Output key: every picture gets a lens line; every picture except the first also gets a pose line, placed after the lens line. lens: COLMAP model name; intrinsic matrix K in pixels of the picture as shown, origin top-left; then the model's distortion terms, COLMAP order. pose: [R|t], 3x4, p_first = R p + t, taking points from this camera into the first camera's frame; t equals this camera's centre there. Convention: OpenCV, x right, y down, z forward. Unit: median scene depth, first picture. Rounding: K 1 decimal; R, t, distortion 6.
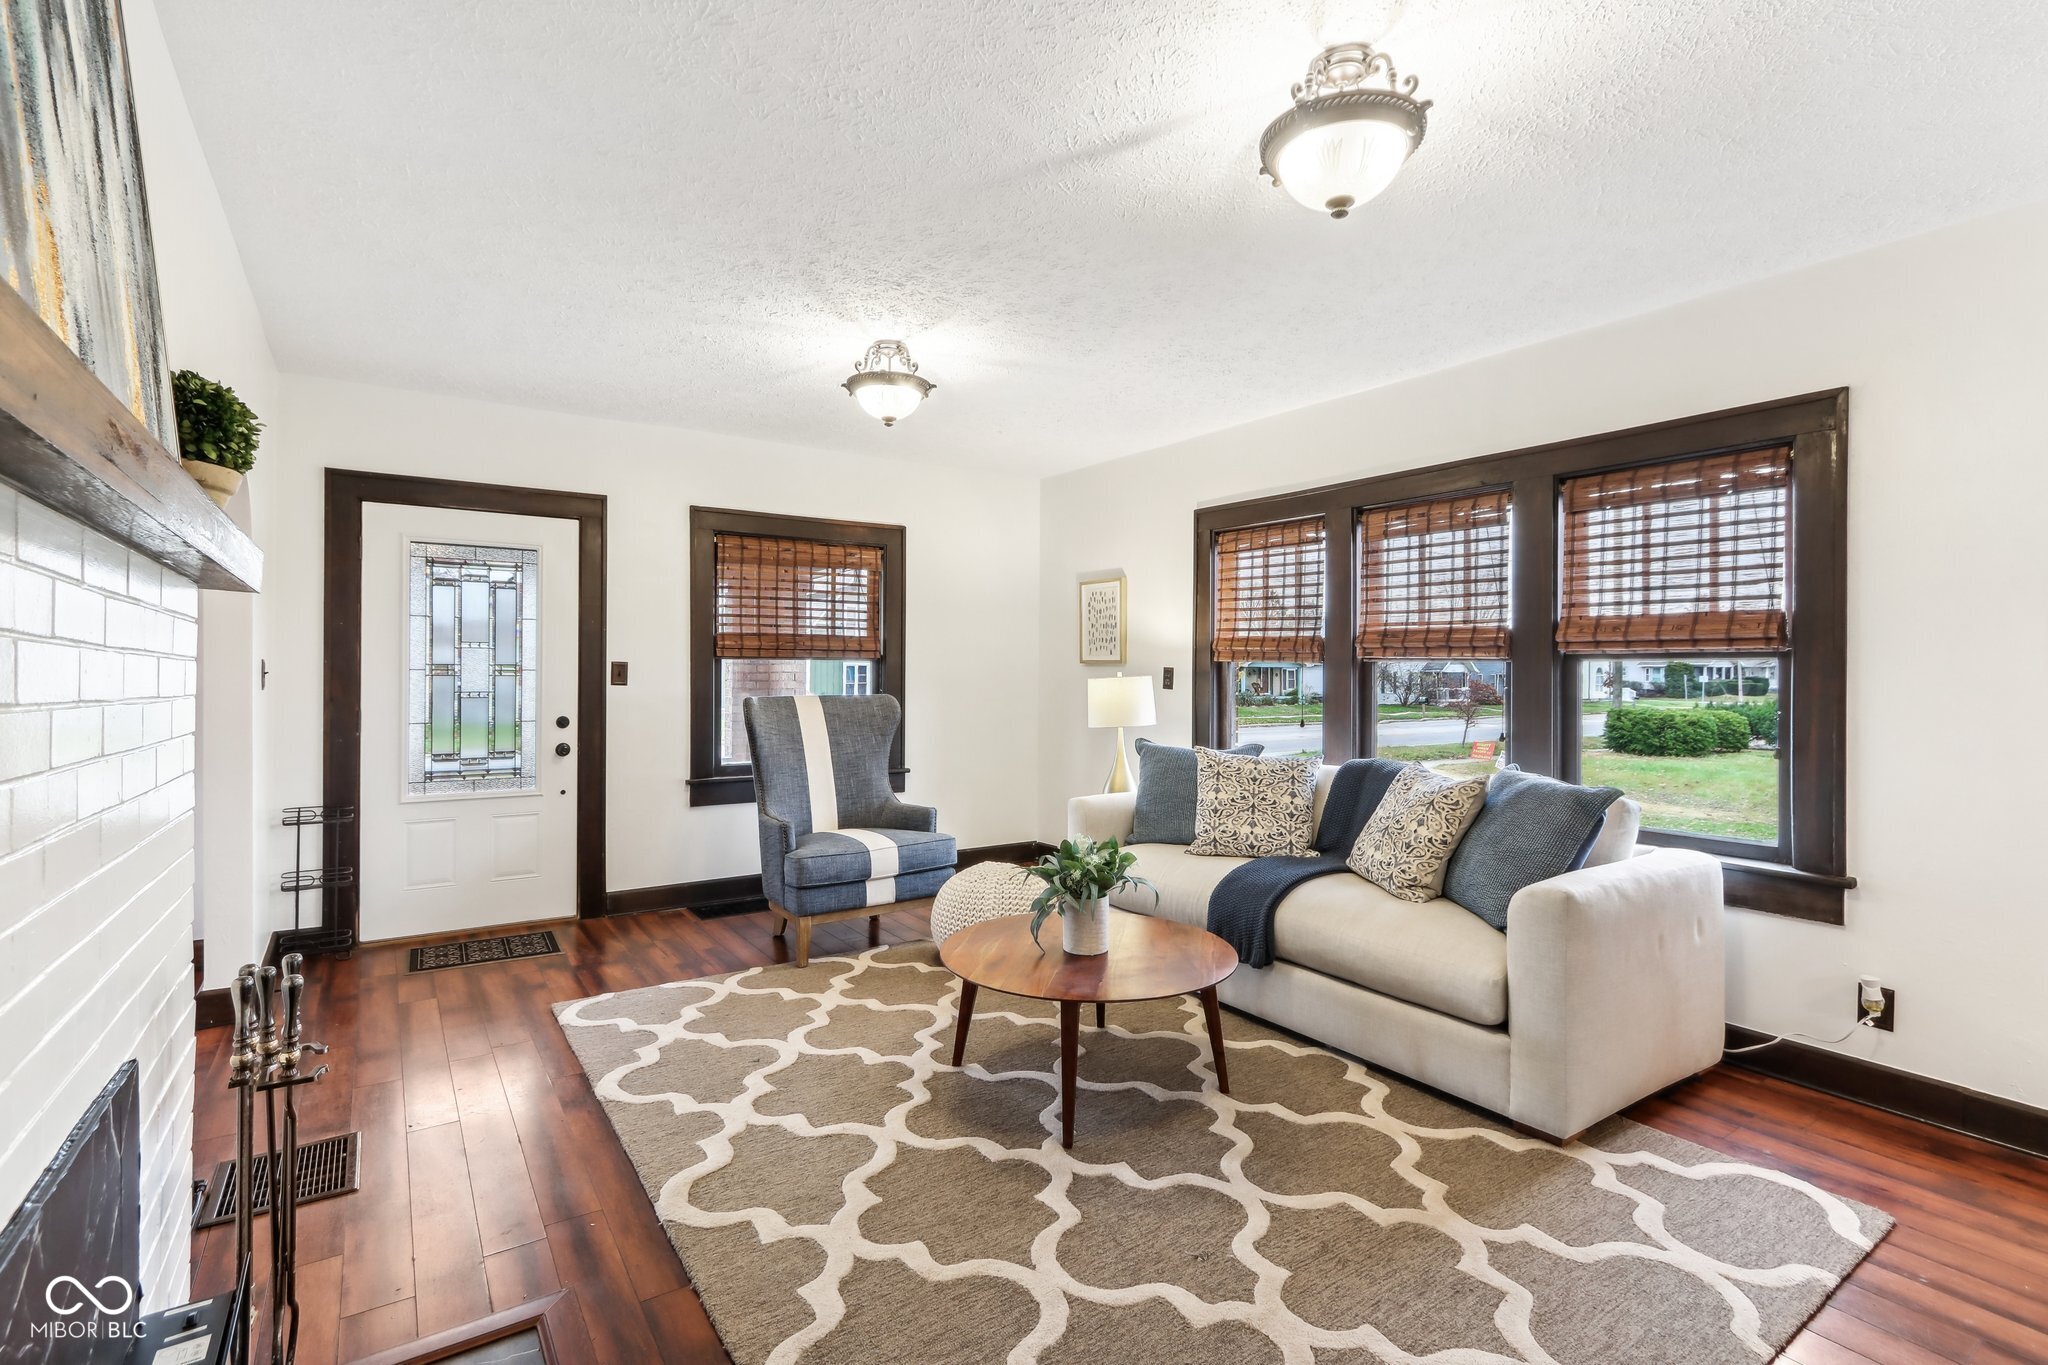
lens RADIAL K [[947.3, 0, 1006.6], [0, 947.3, 682.1], [0, 0, 1]] dist [-0.002647, -0.000450]
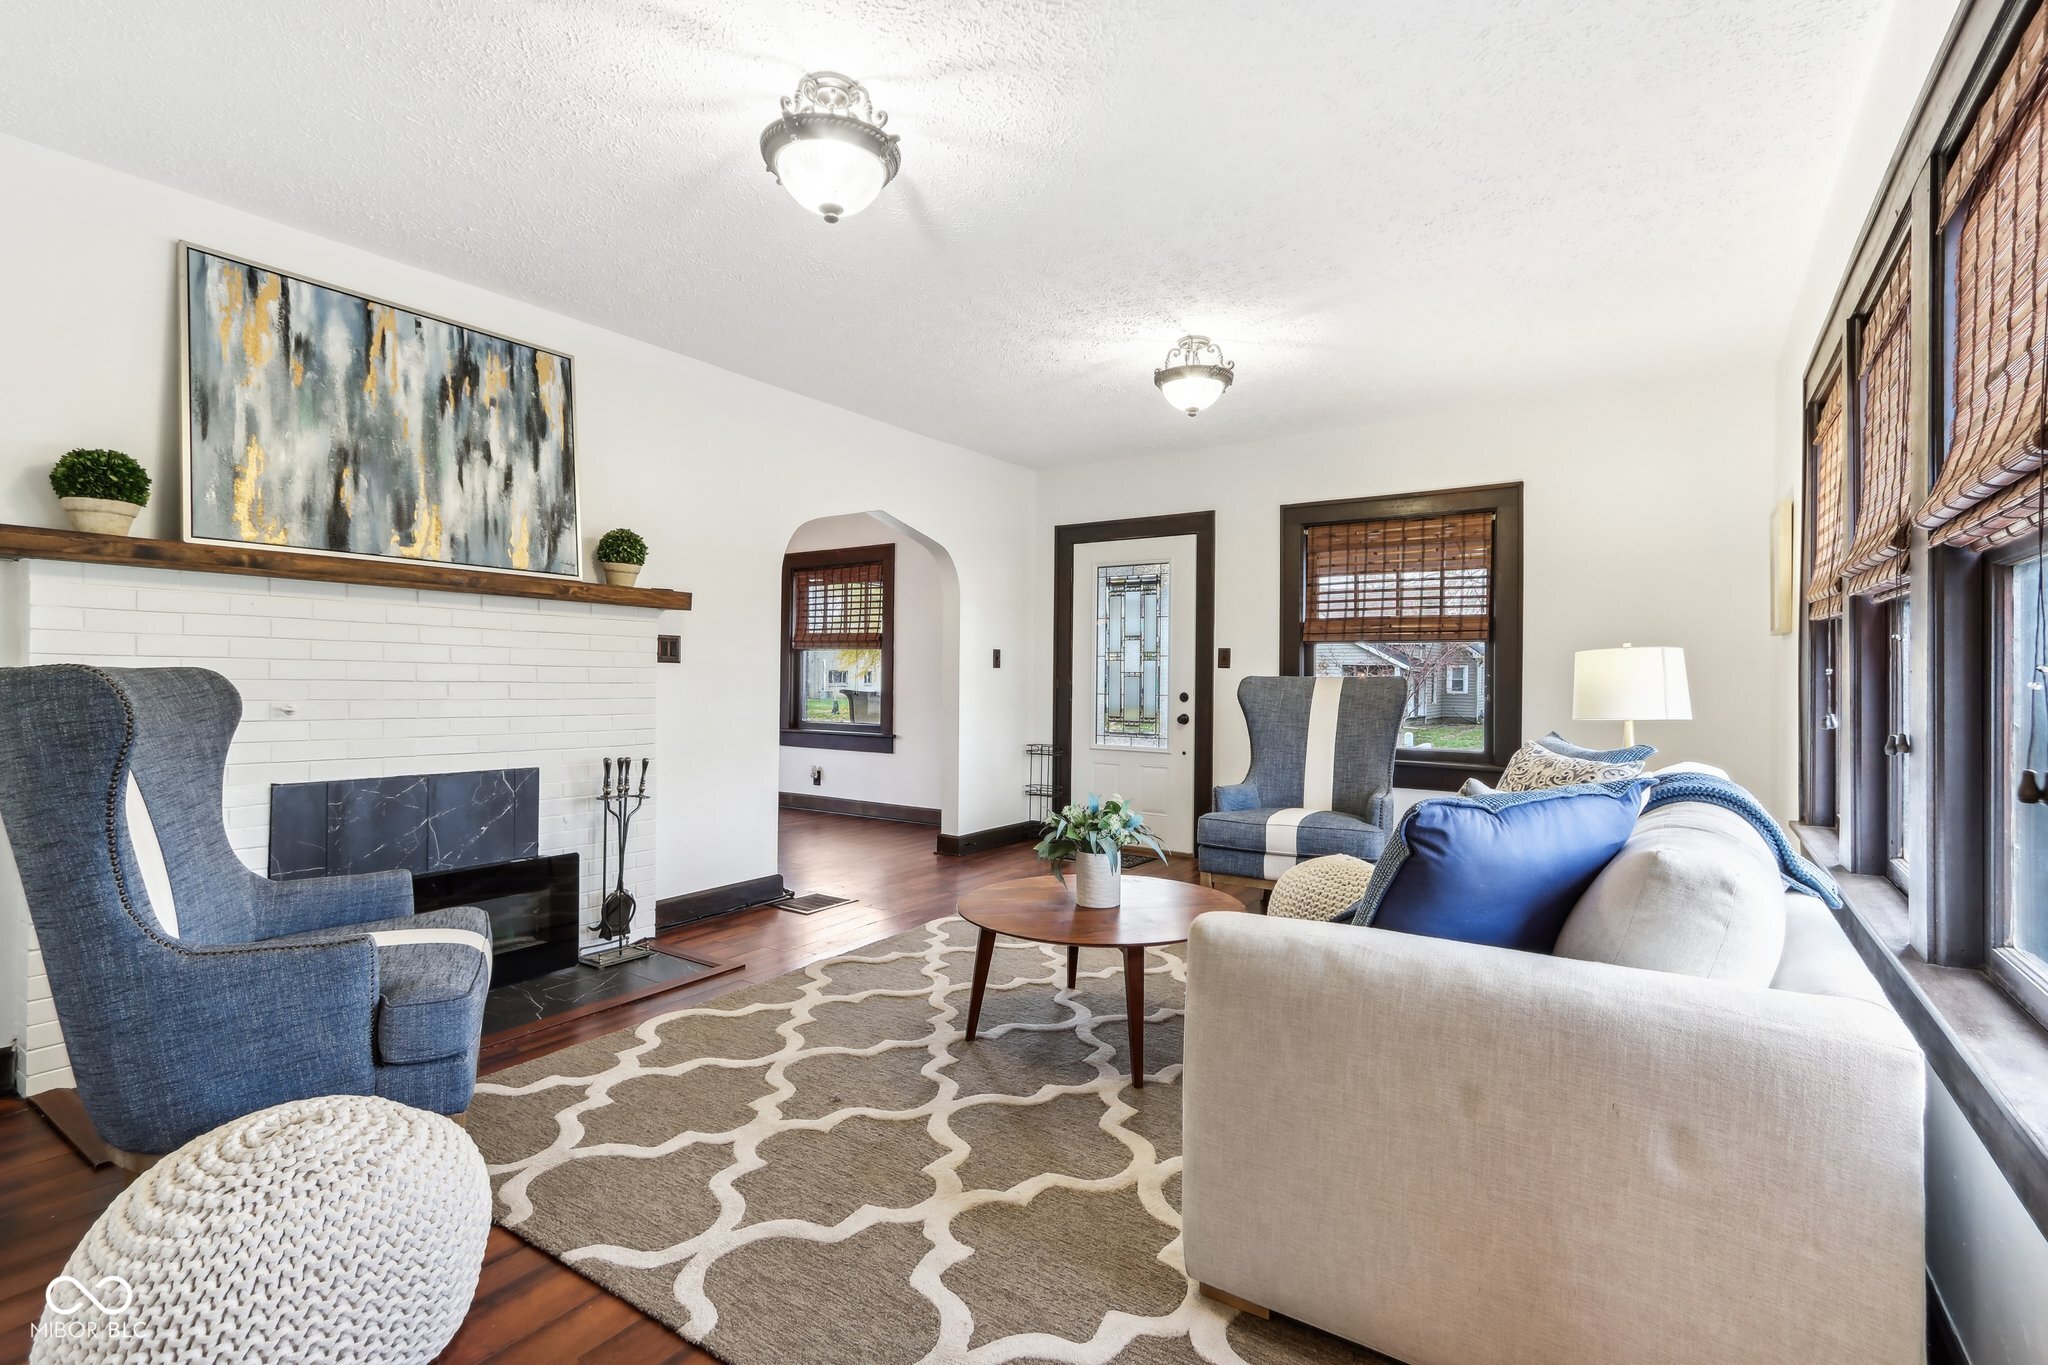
lens RADIAL K [[947.3, 0, 1001.5], [0, 947.3, 677.4], [0, 0, 1]] dist [-0.002647, -0.000450]
pose [[0.366164, 0.000818, -0.930550, 0.695812], [-0.014935, 0.999876, -0.004998, 0.029741], [0.930431, 0.015728, 0.366130, 0.359863]]
